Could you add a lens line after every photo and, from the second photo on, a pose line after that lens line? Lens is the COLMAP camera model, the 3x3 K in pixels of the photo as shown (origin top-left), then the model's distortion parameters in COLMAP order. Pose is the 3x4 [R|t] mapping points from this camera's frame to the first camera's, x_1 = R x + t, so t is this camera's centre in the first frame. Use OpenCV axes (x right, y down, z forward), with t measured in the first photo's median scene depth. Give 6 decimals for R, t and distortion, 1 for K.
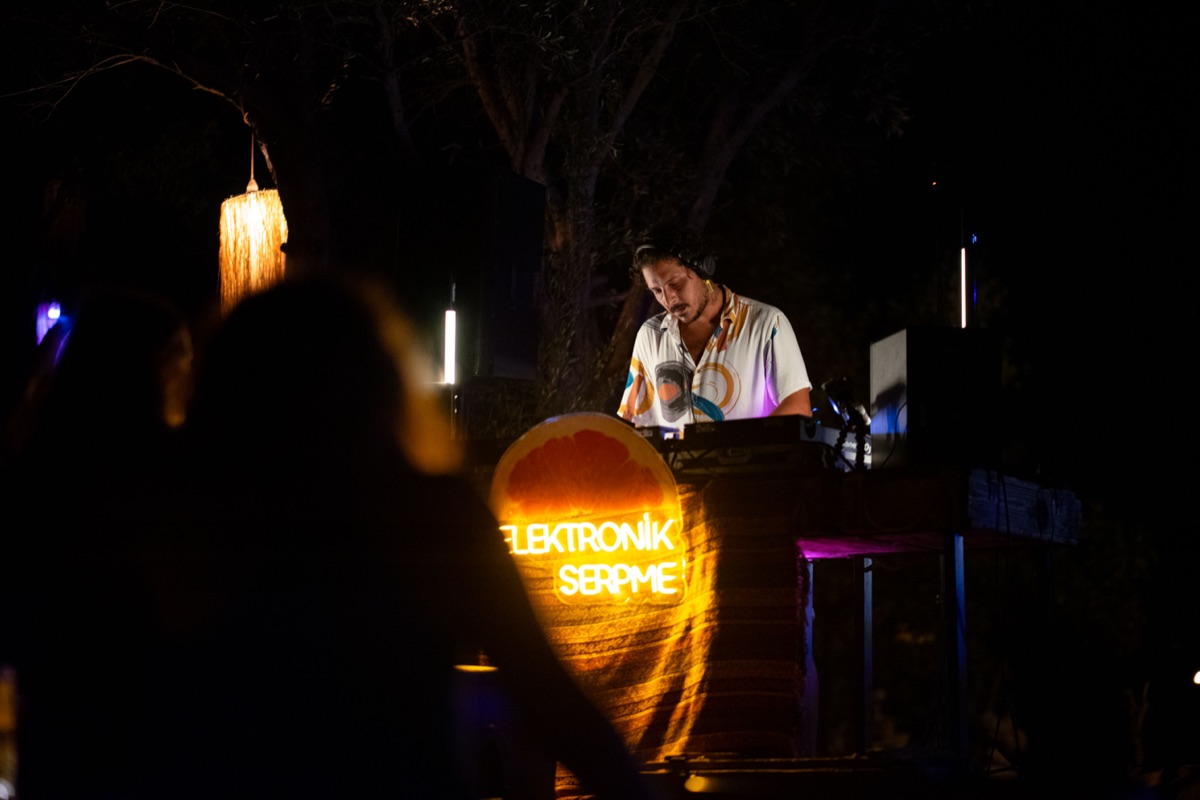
lens RADIAL K [[2769.4, 0, 600.0], [0, 2769.4, 400.0], [0, 0, 1]] dist [-0.021747, -0.058097]
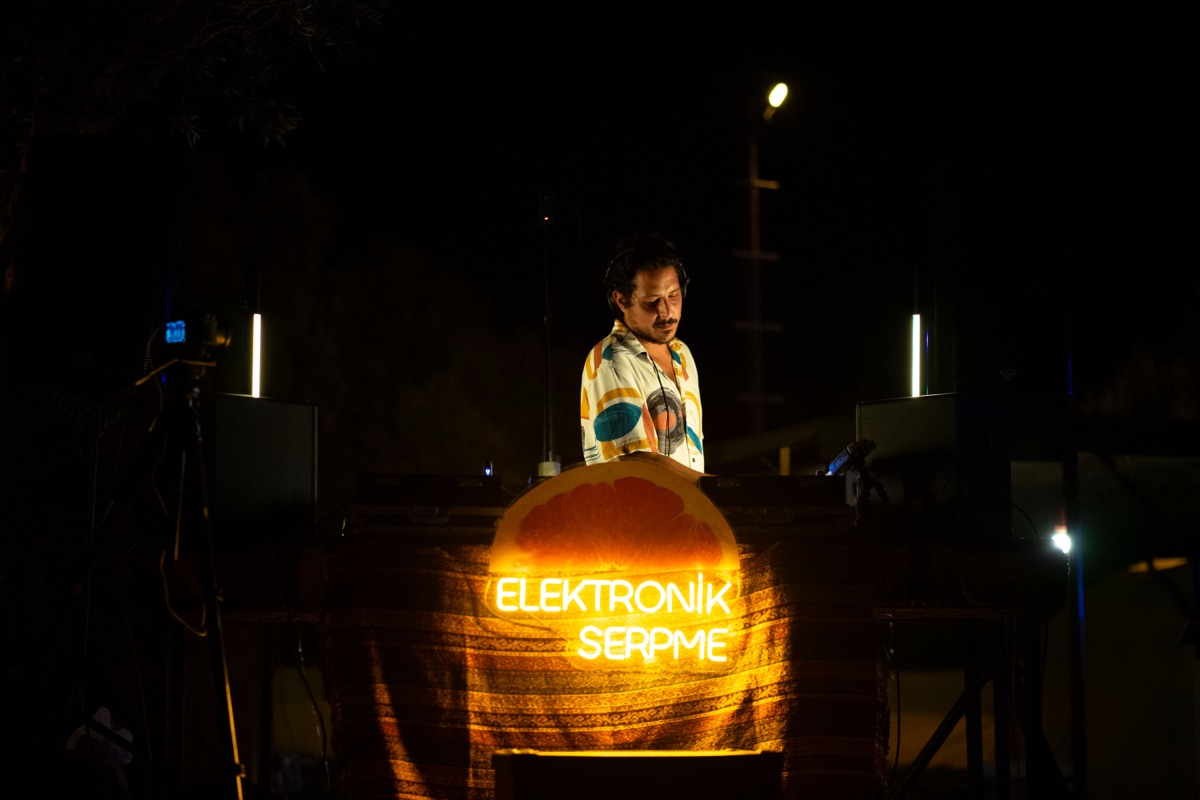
lens RADIAL K [[2769.4, 0, 600.0], [0, 2769.4, 400.0], [0, 0, 1]] dist [-0.021747, -0.058097]
pose [[0.792292, 0.075820, 0.605413, -0.563712], [-0.075140, 0.996821, -0.026505, 0.010428], [-0.605498, -0.024491, 0.795470, 0.291881]]
